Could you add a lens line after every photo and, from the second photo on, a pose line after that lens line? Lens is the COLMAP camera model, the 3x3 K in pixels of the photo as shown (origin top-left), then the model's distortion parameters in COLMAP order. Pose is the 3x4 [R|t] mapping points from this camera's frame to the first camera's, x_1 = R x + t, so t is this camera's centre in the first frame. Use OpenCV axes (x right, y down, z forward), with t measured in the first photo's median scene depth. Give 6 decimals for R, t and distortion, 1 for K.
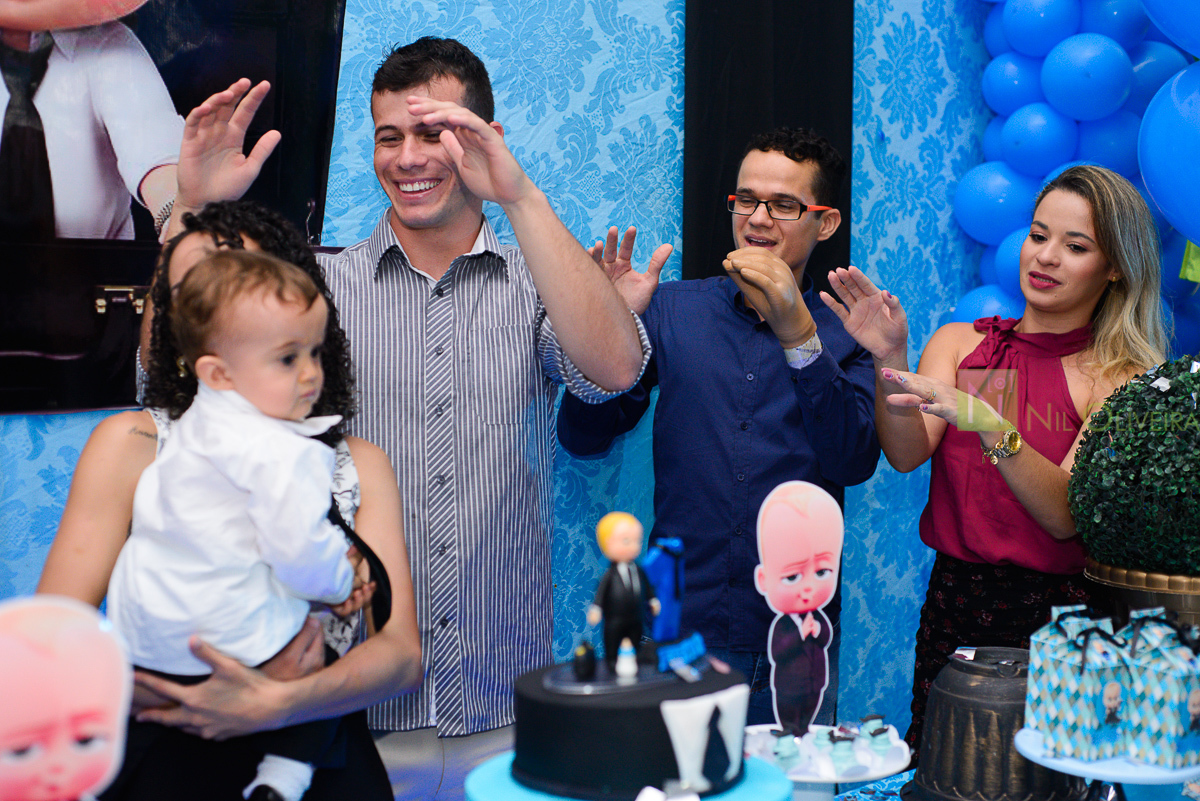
lens RADIAL K [[1750.9, 0, 593.6], [0, 1750.9, 397.8], [0, 0, 1]] dist [-0.009460, 0.000000]
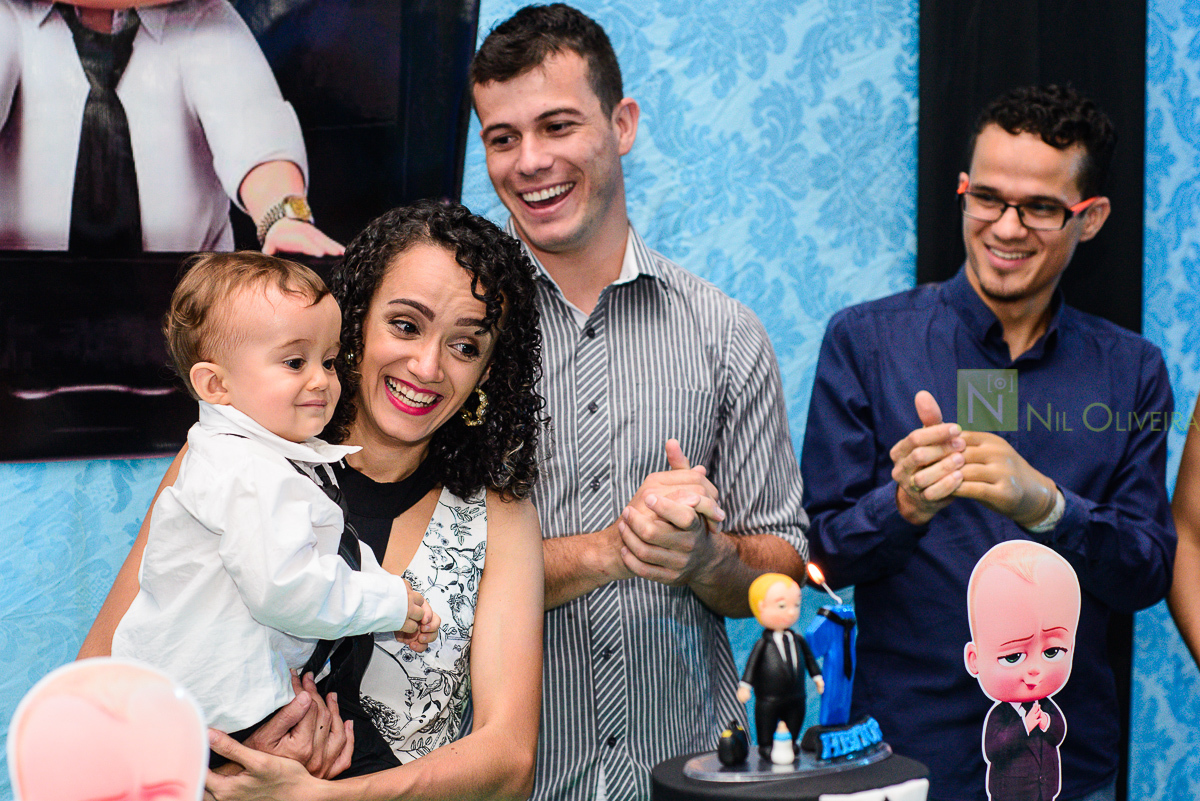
lens RADIAL K [[2330.5, 0, 477.6], [0, 2330.5, 462.1], [0, 0, 1]] dist [-0.017904, 0.000000]
pose [[0.986550, -0.001425, -0.163454, 0.035357], [0.002960, 0.999954, 0.009148, 0.000871], [0.163433, -0.009508, 0.986509, -0.085177]]
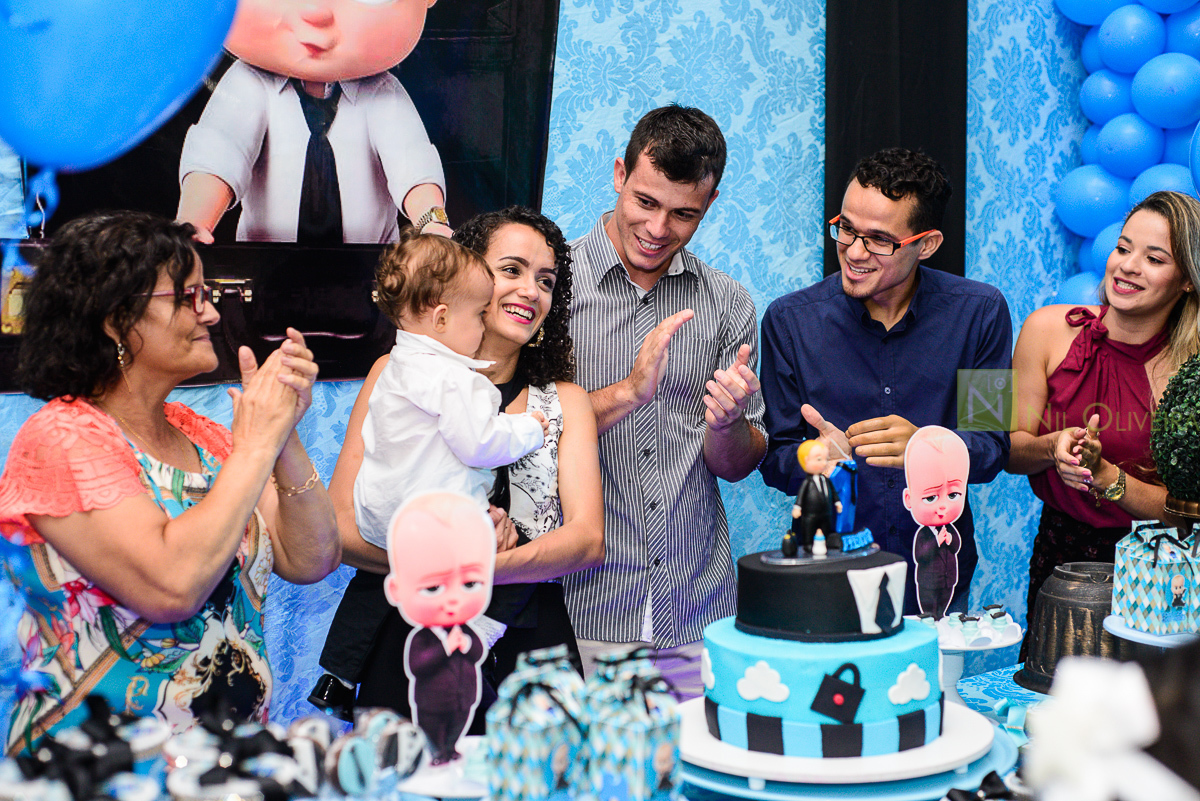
lens RADIAL K [[1750.9, 0, 592.4], [0, 1750.9, 401.9], [0, 0, 1]] dist [-0.009460, 0.000000]
pose [[0.998371, -0.005576, -0.056776, -0.051004], [0.006046, 0.999949, 0.008118, 0.014400], [0.056728, -0.008448, 0.998354, -0.253954]]
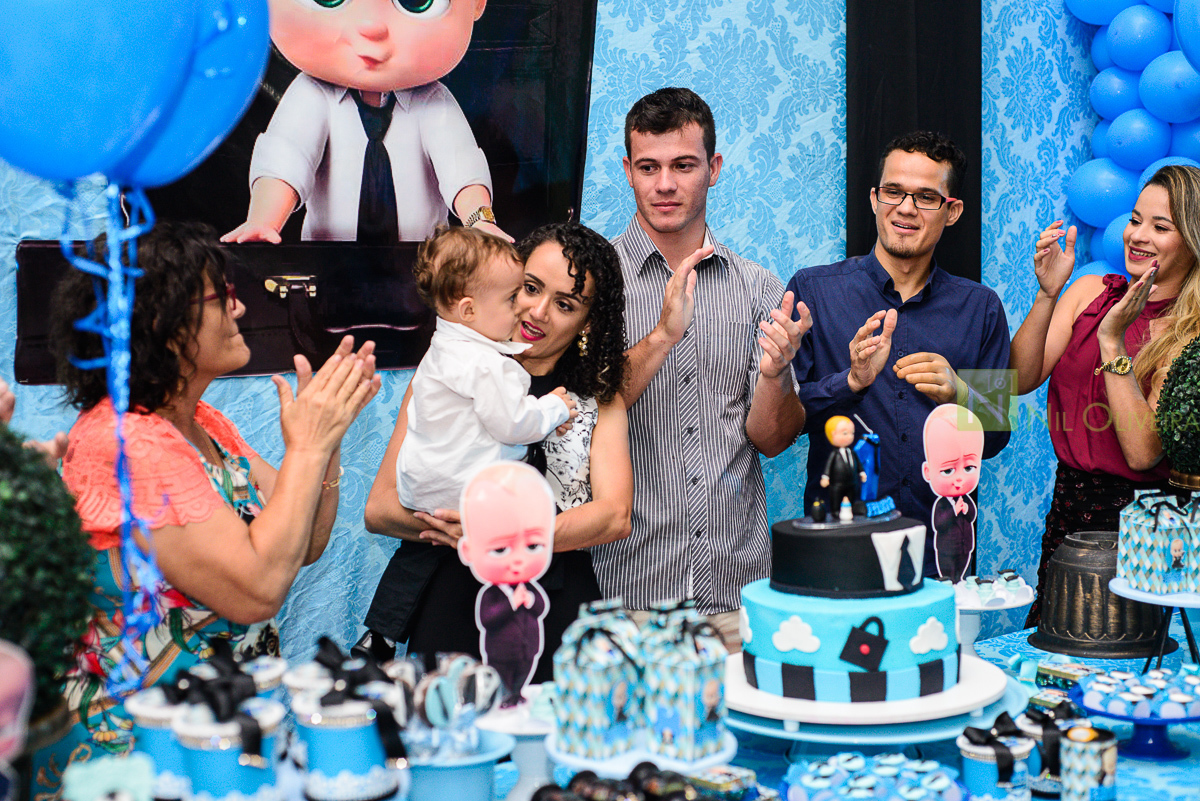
lens RADIAL K [[1750.9, 0, 590.6], [0, 1750.9, 398.5], [0, 0, 1]] dist [-0.009460, 0.000000]
pose [[0.997401, -0.015237, -0.070425, -0.059057], [0.015927, 0.999830, 0.009260, 0.020475], [0.070272, -0.010358, 0.997474, -0.343544]]
